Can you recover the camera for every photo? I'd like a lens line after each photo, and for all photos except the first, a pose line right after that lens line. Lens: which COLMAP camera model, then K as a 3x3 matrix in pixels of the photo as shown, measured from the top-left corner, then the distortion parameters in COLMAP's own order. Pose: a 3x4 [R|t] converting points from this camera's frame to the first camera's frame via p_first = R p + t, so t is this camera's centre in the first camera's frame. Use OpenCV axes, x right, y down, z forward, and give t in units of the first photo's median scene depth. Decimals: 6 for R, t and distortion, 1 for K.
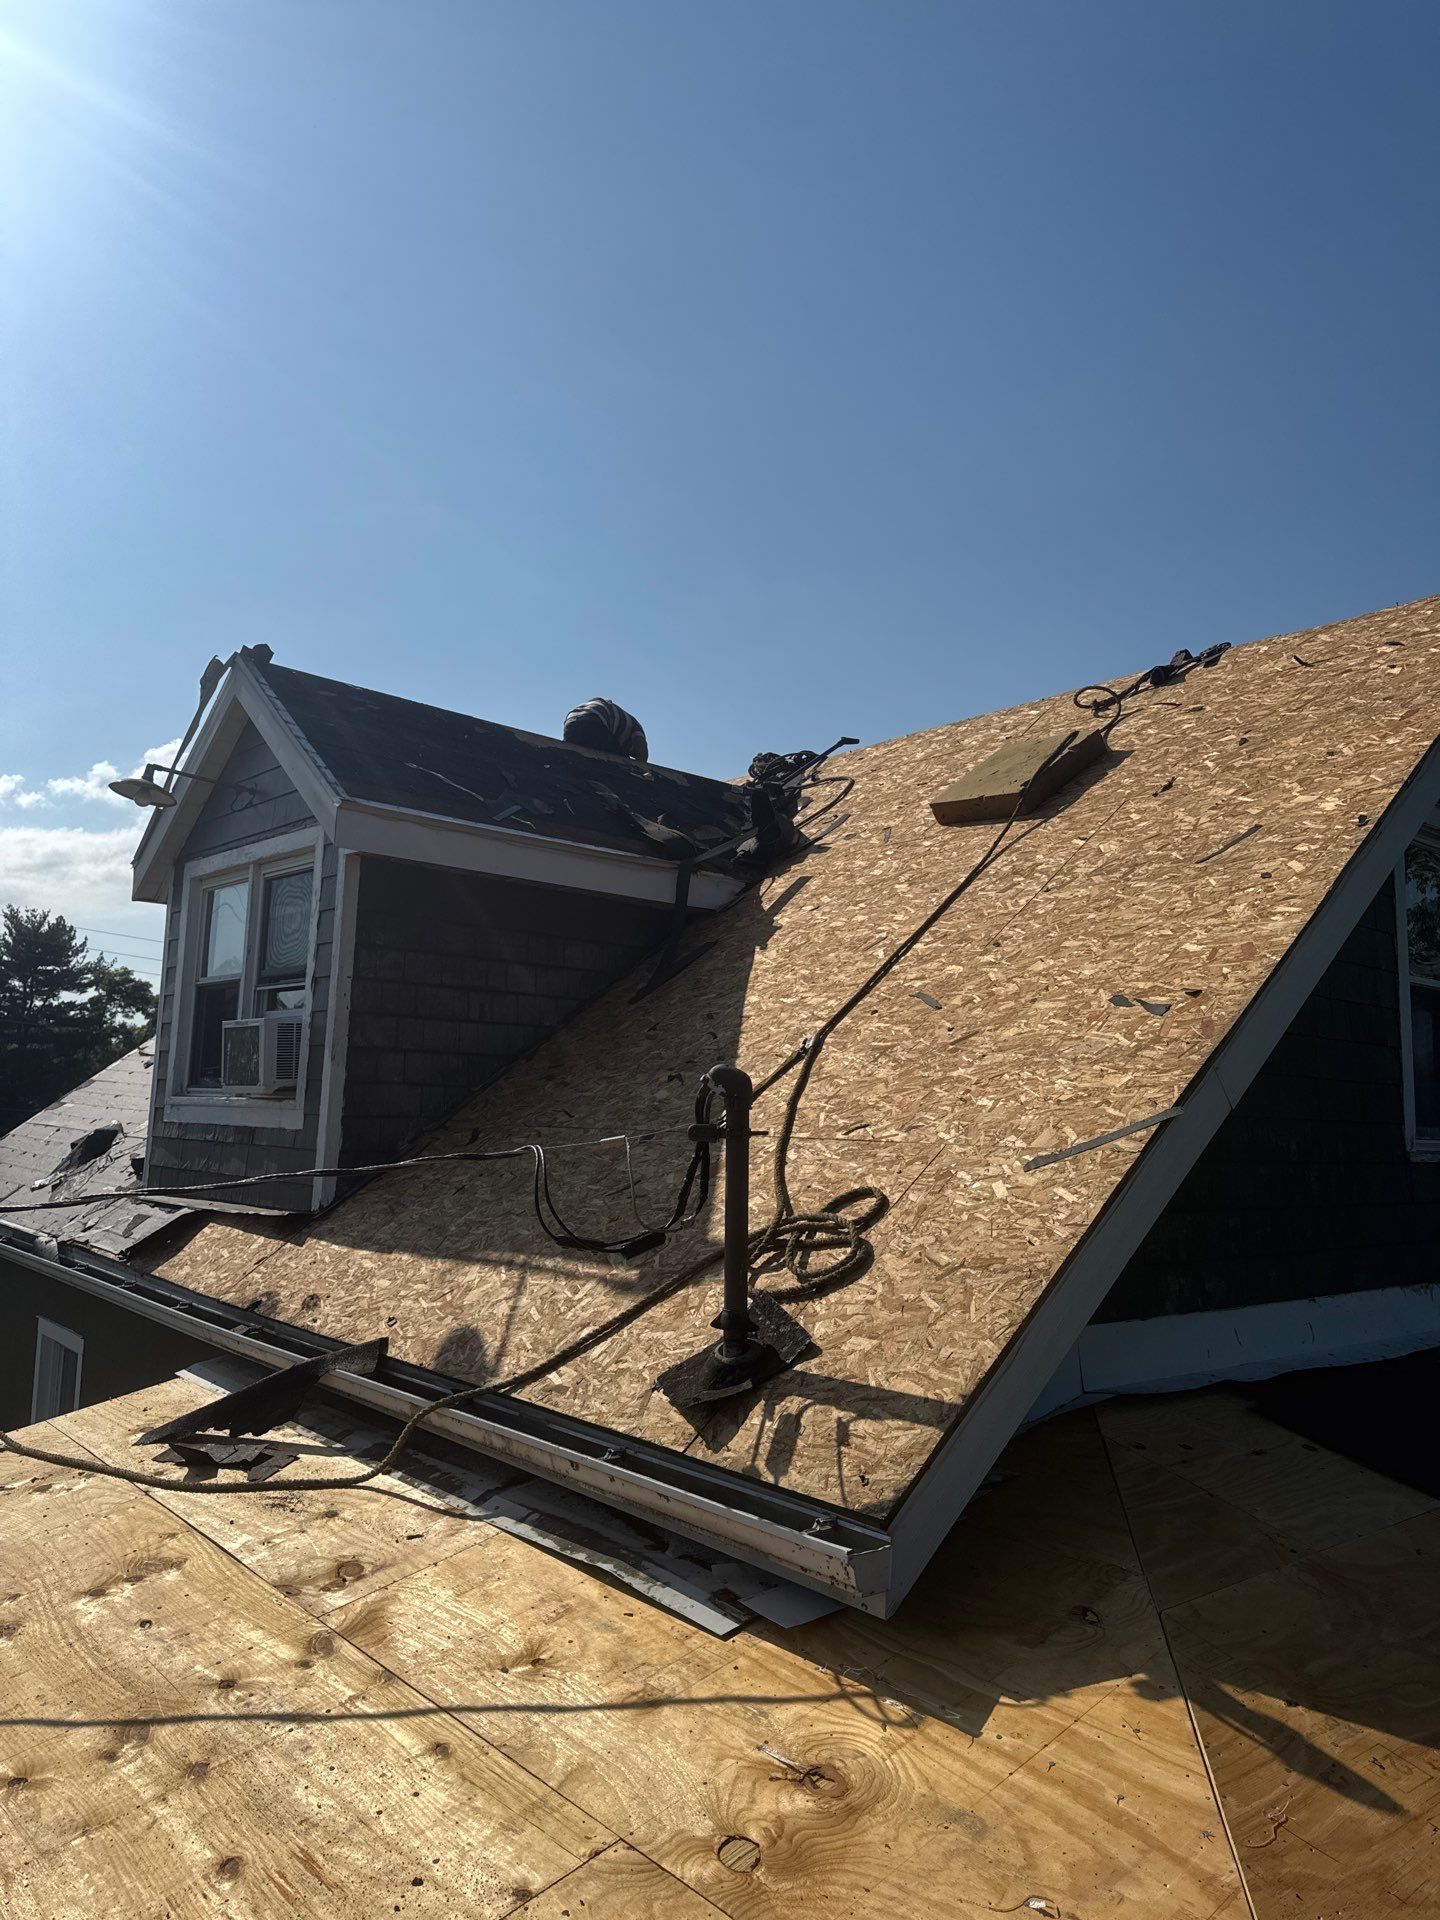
lens RADIAL K [[1352.0, 0, 720.0], [0, 1352.0, 960.0], [0, 0, 1]] dist [-0.000134, 0.000085]
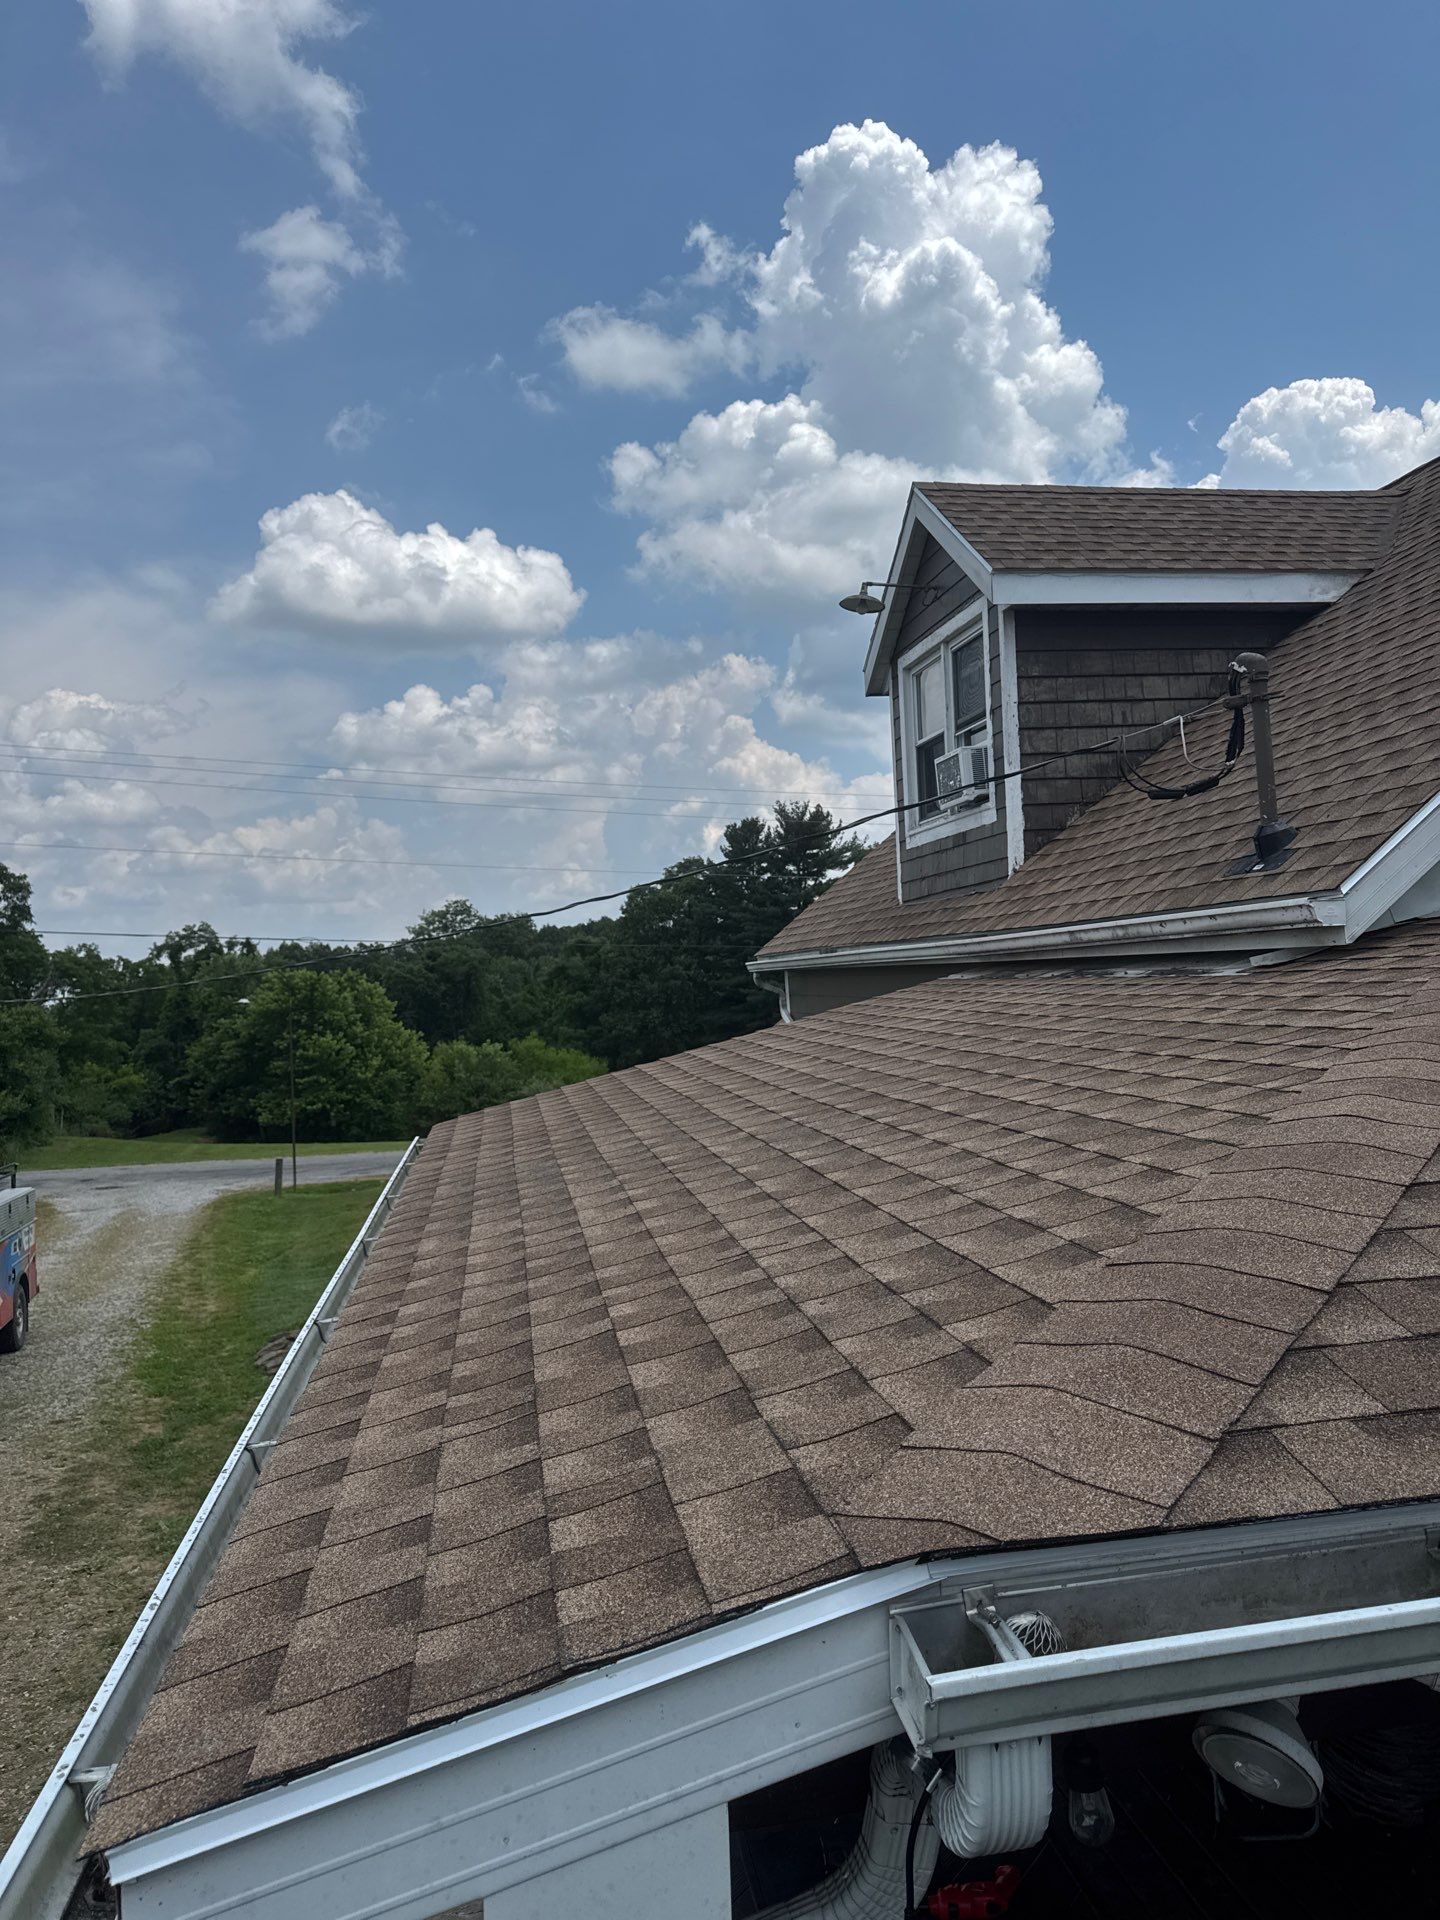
lens RADIAL K [[1329.5, 0, 728.8], [0, 1329.5, 984.3], [0, 0, 1]] dist [0.127076, -0.200925]
pose [[0.857351, -0.074219, -0.509354, 0.129699], [0.136865, 0.986799, 0.086584, 0.121112], [0.496203, -0.143945, 0.856190, -0.305677]]
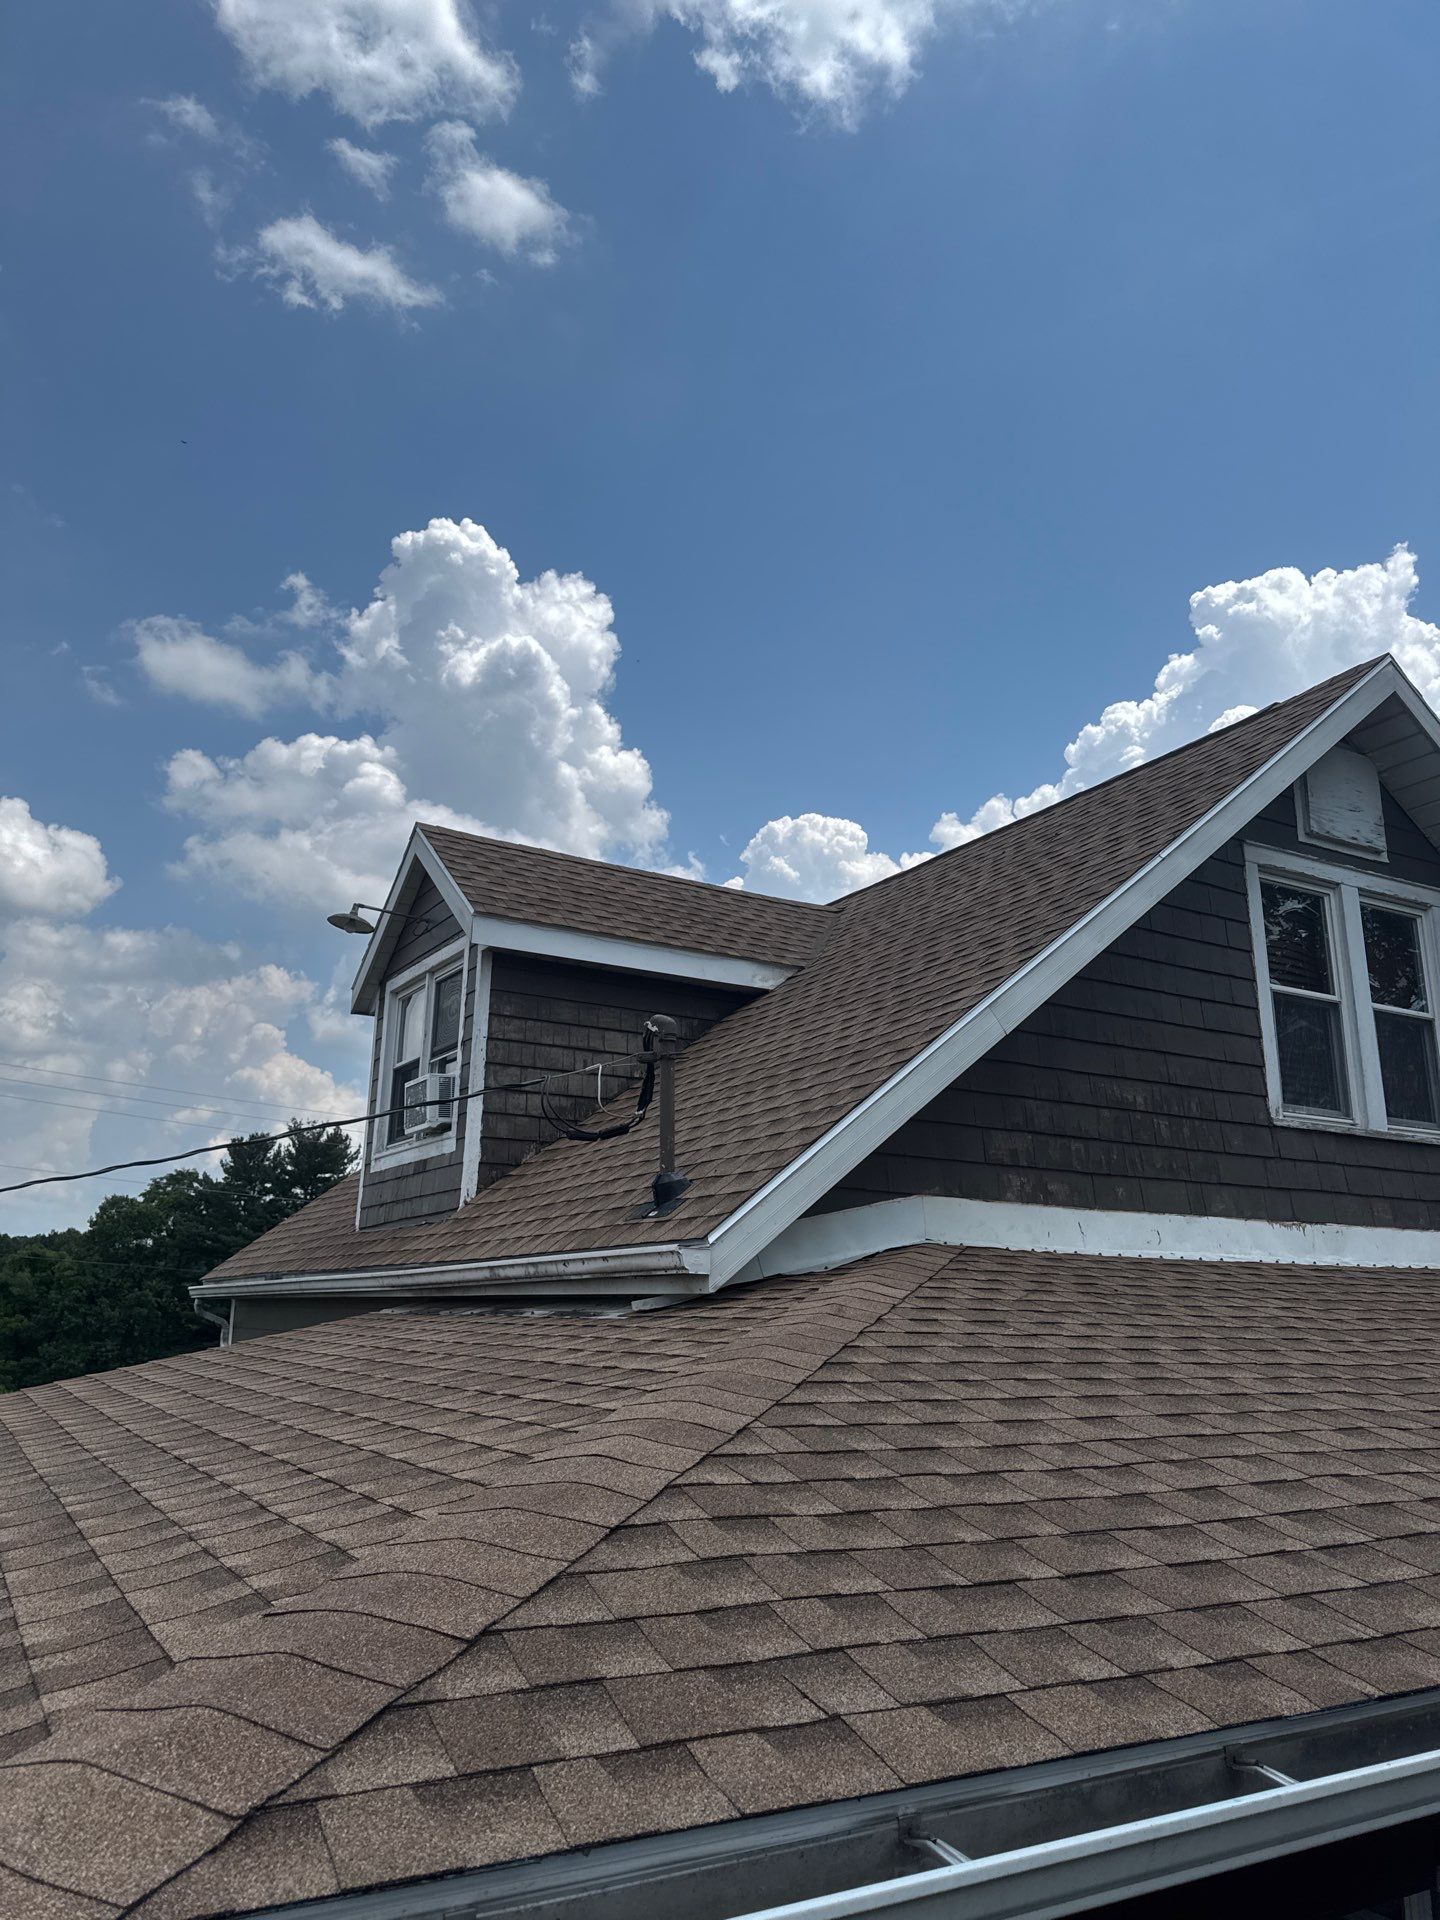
lens RADIAL K [[1332.3, 0, 720.0], [0, 1332.3, 960.0], [0, 0, 1]] dist [0.120656, -0.205465]
pose [[0.982597, -0.064230, -0.174293, 0.187670], [0.037722, 0.987761, -0.151342, 0.135563], [0.181881, 0.142134, 0.972994, -0.279714]]
